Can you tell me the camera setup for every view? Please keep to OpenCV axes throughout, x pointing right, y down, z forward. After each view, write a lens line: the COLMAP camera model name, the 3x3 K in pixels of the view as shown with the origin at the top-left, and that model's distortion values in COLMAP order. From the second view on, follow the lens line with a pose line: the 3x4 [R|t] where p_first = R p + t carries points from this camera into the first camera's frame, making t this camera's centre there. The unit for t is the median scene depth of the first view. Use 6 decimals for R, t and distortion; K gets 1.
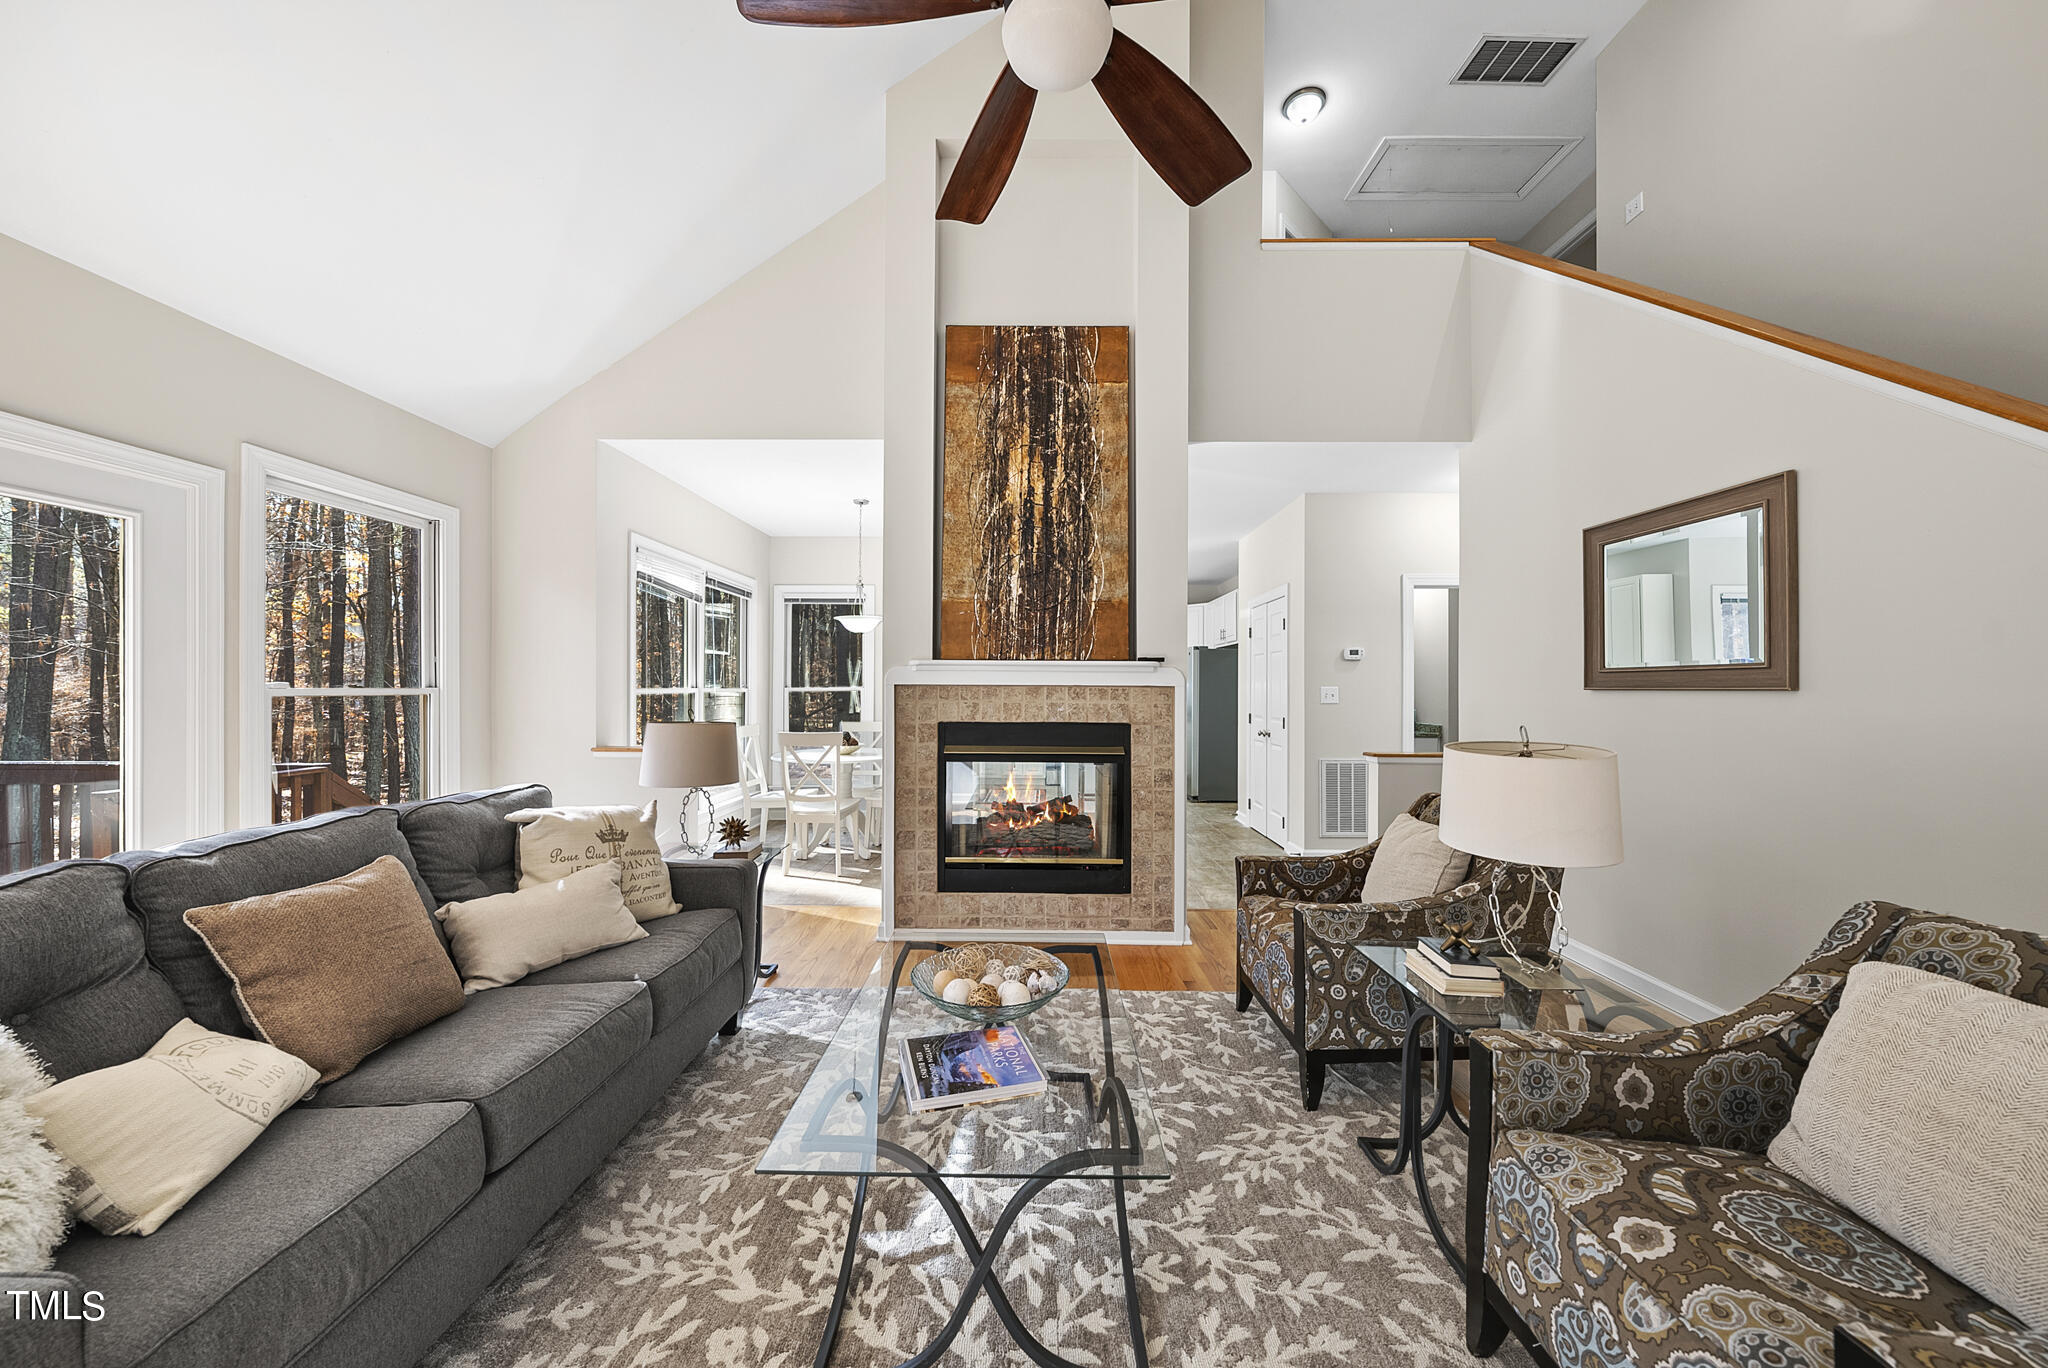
lens RADIAL K [[702.4, 0, 1024.0], [0, 702.4, 684.0], [0, 0, 1]] dist [-0.003045, 0.000025]
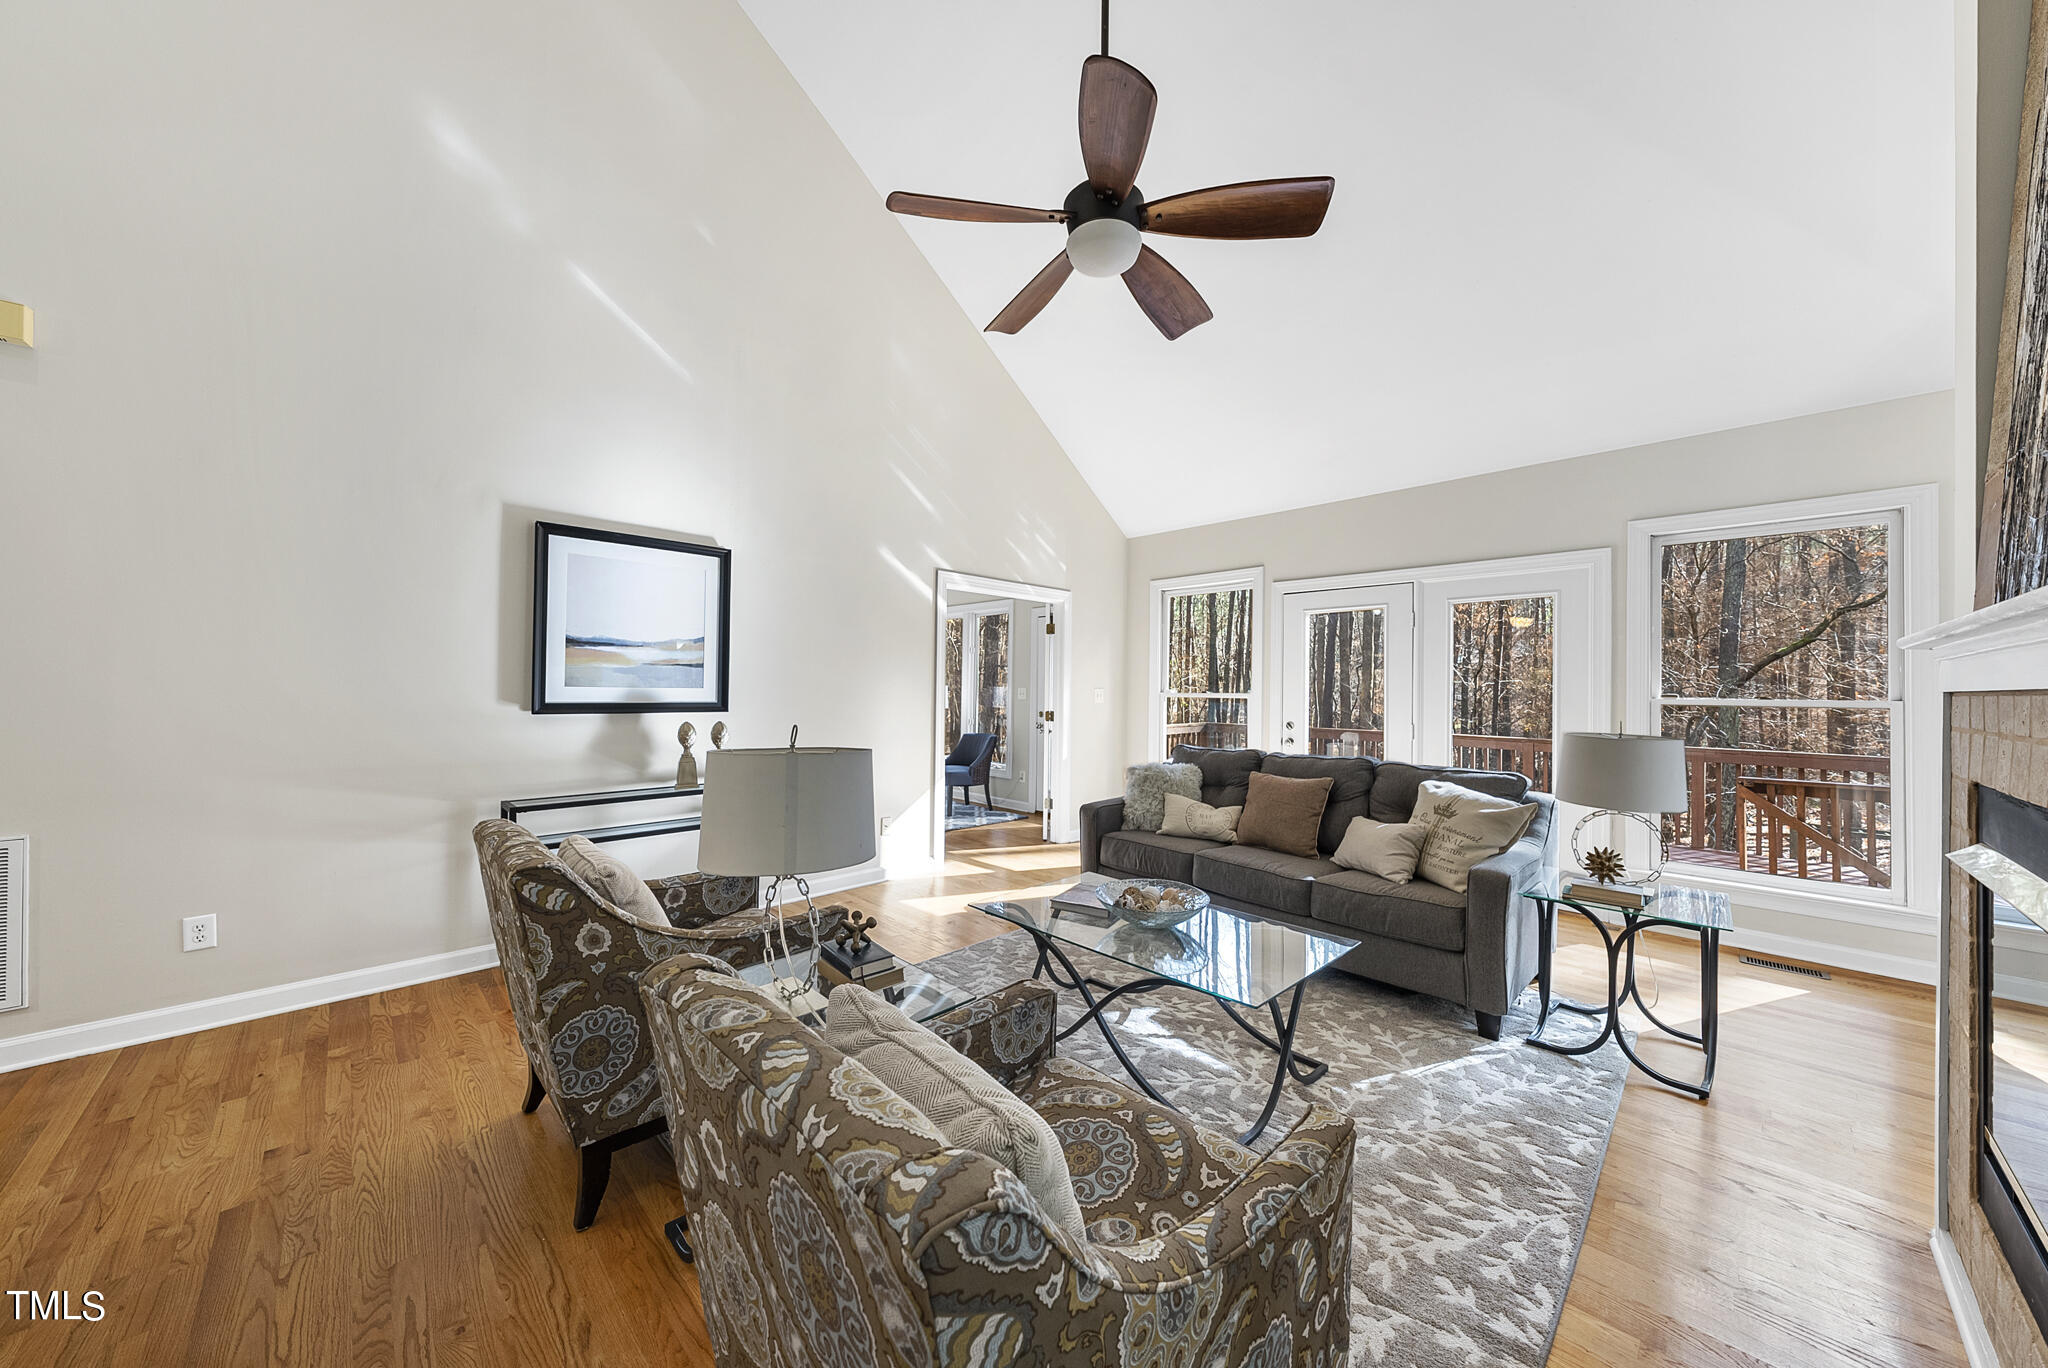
lens RADIAL K [[702.8, 0, 1015.3], [0, 702.8, 684.5], [0, 0, 1]] dist [-0.002353, 0.000021]
pose [[-0.711810, -0.013998, -0.702233, 0.562073], [-0.002954, 0.999852, -0.016937, 0.008071], [0.702366, -0.009981, -0.711746, 0.899883]]
